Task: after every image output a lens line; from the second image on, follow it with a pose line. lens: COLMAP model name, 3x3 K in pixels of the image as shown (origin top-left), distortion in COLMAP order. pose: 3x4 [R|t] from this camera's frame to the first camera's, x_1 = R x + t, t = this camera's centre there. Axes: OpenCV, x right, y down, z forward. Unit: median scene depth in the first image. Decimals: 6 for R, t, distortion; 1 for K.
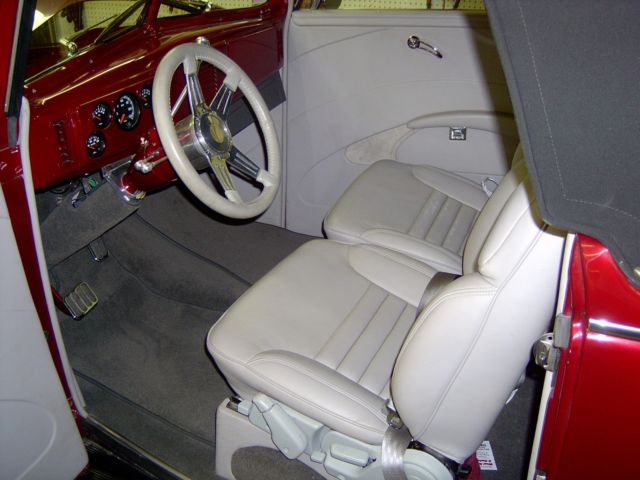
lens RADIAL K [[665.3, 0, 320.0], [0, 665.3, 239.8], [0, 0, 1]] dist [-0.097022, 0.000000]
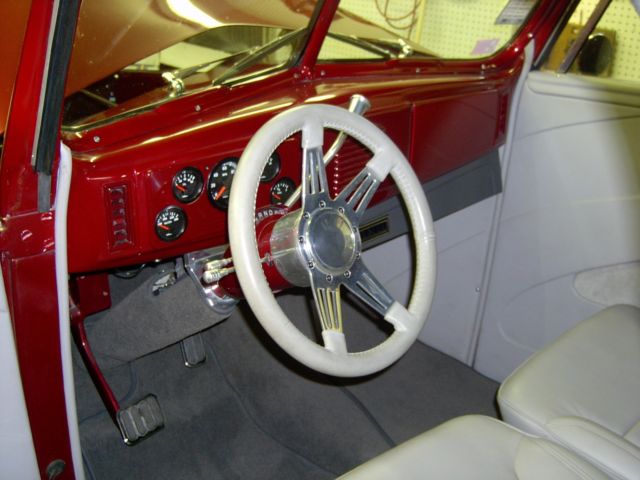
lens RADIAL K [[818.8, 0, 320.3], [0, 818.8, 241.1], [0, 0, 1]] dist [-0.102516, 0.000000]
pose [[0.929869, 0.177606, -0.322181, 0.091319], [-0.209895, 0.975348, -0.068122, -0.095384], [0.302140, 0.130969, 0.944224, 0.205461]]
